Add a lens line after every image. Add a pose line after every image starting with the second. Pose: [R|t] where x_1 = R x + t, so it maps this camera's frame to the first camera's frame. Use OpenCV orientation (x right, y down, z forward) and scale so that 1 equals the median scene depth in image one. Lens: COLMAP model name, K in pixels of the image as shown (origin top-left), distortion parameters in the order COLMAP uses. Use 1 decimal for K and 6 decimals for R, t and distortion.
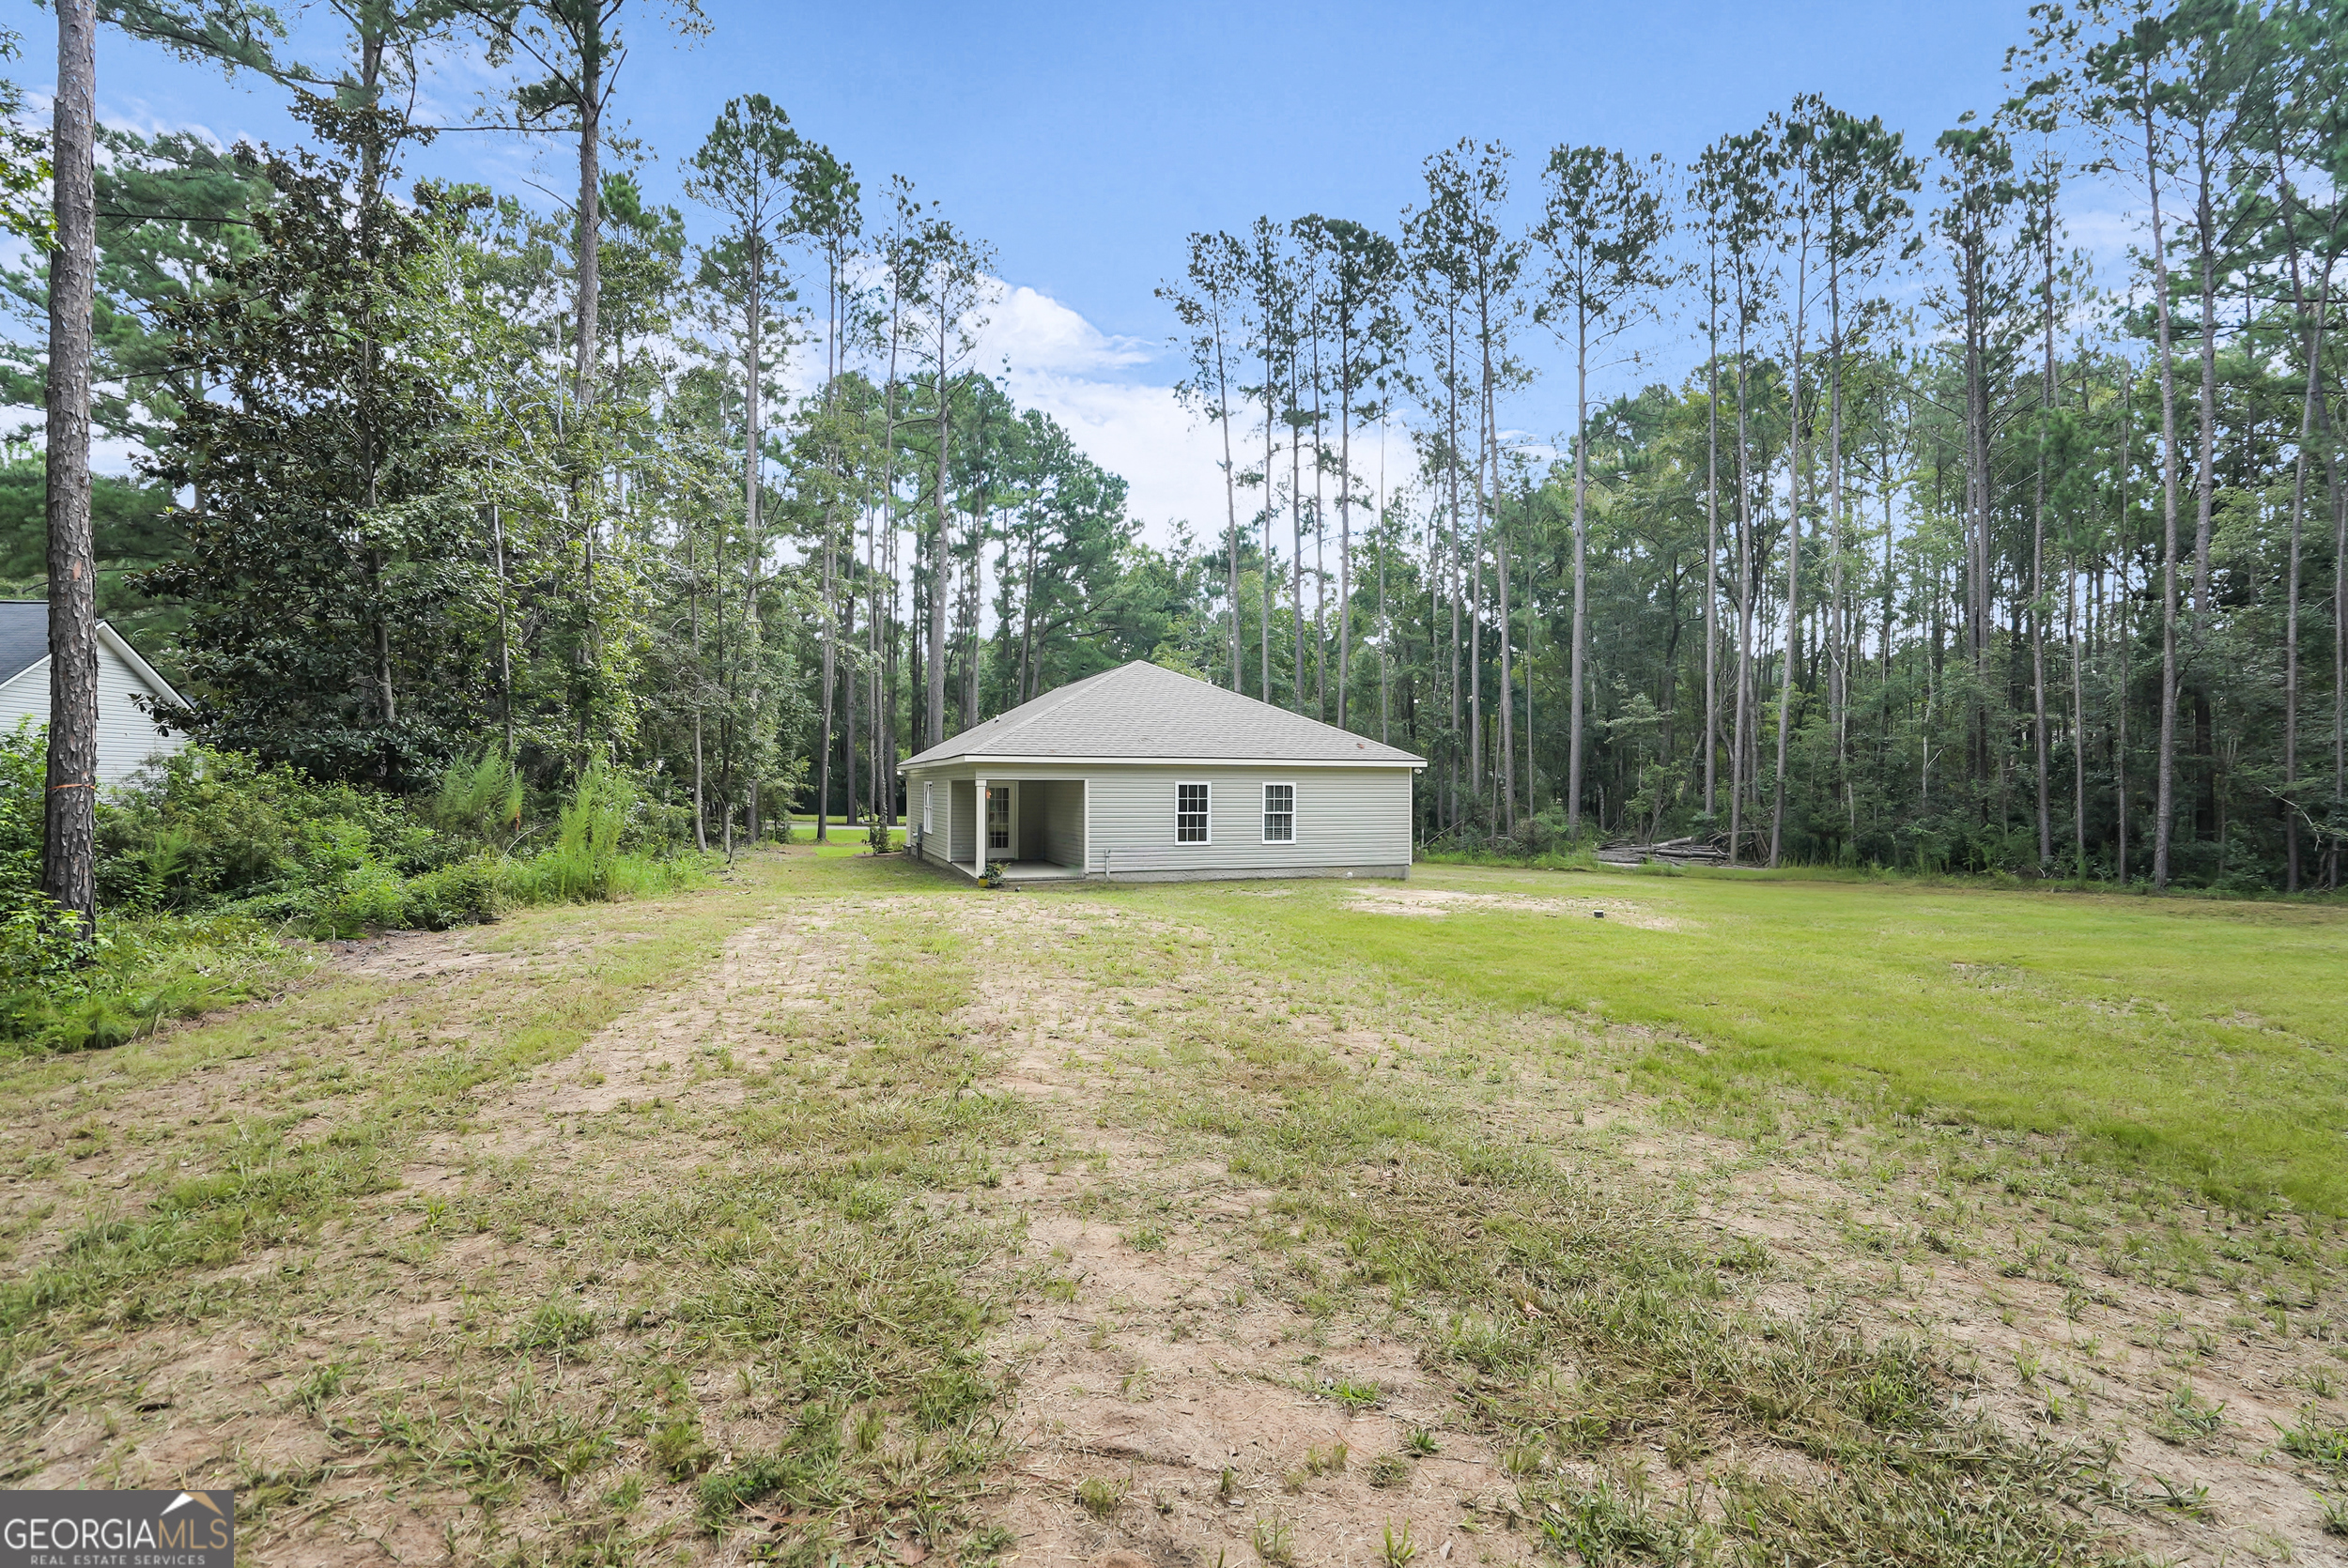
lens RADIAL K [[1105.2, 0, 1178.2], [0, 1105.2, 779.1], [0, 0, 1]] dist [-0.057800, 0.022620]
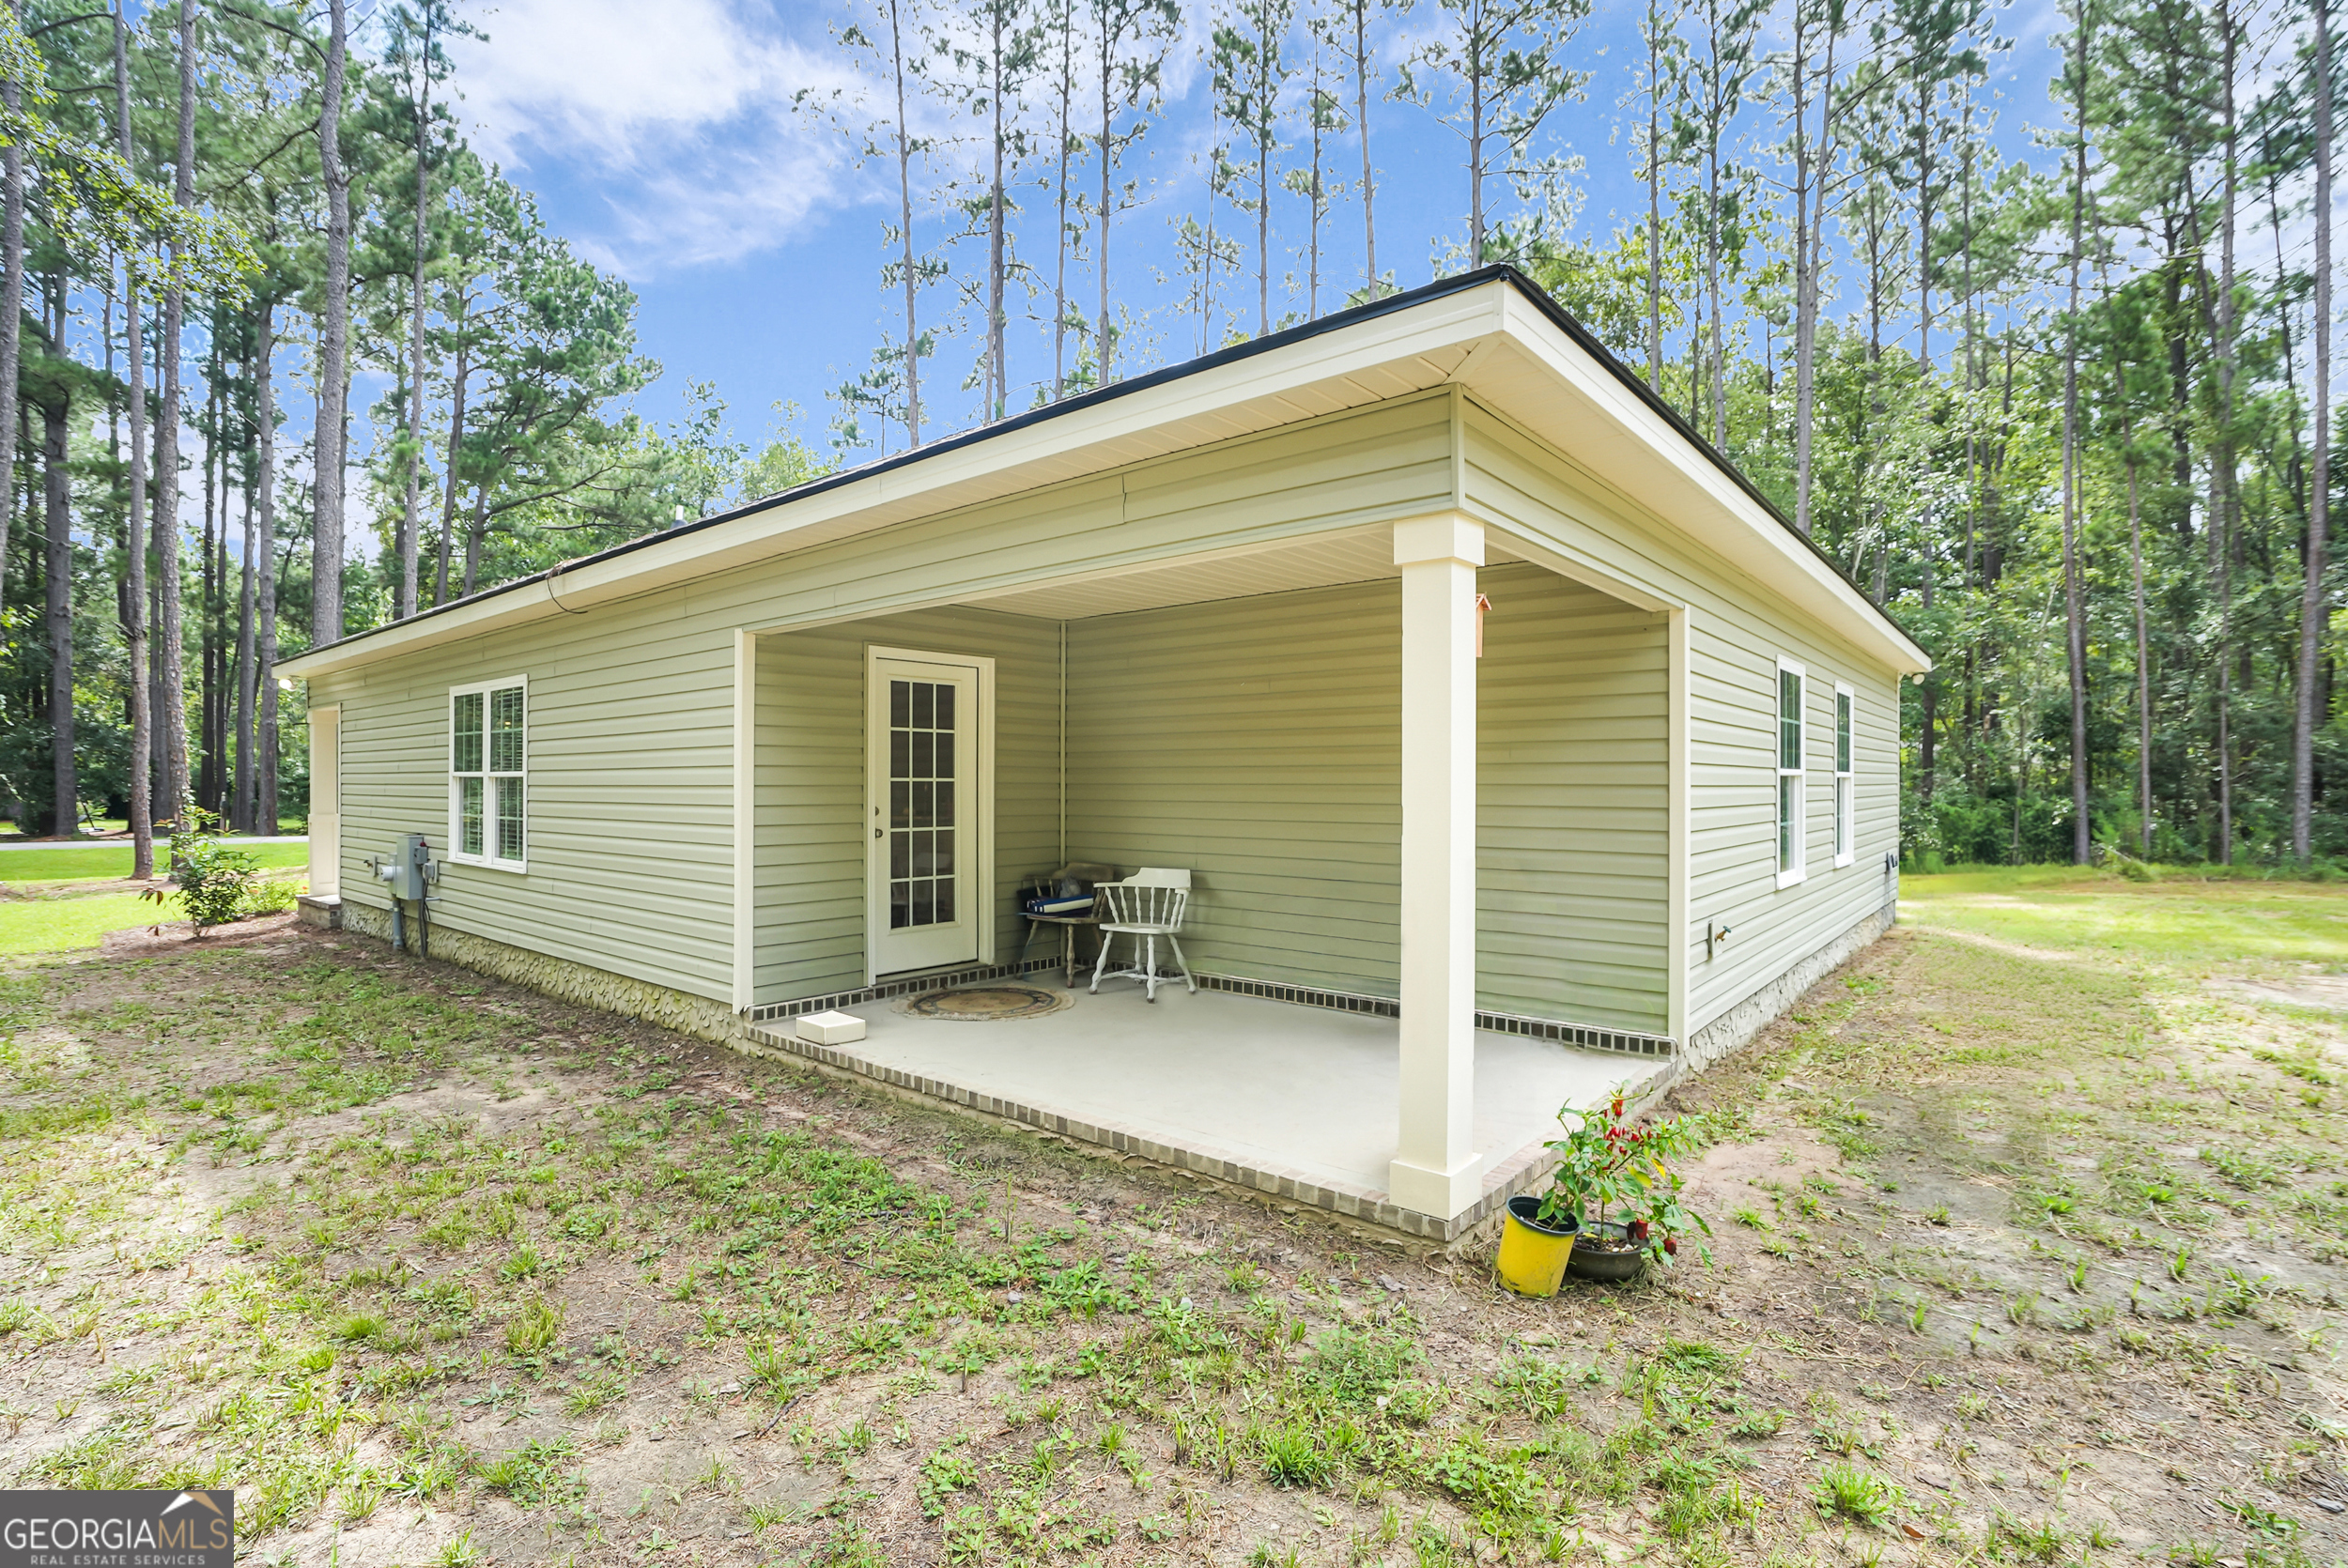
lens RADIAL K [[1098.7, 0, 1174.0], [0, 1098.7, 784.0], [0, 0, 1]] dist [-0.053254, 0.019776]
pose [[0.865545, -0.003524, 0.500818, -0.247438], [-0.000275, 0.999972, 0.007510, 0.030698], [-0.500830, -0.006638, 0.865520, 0.792532]]
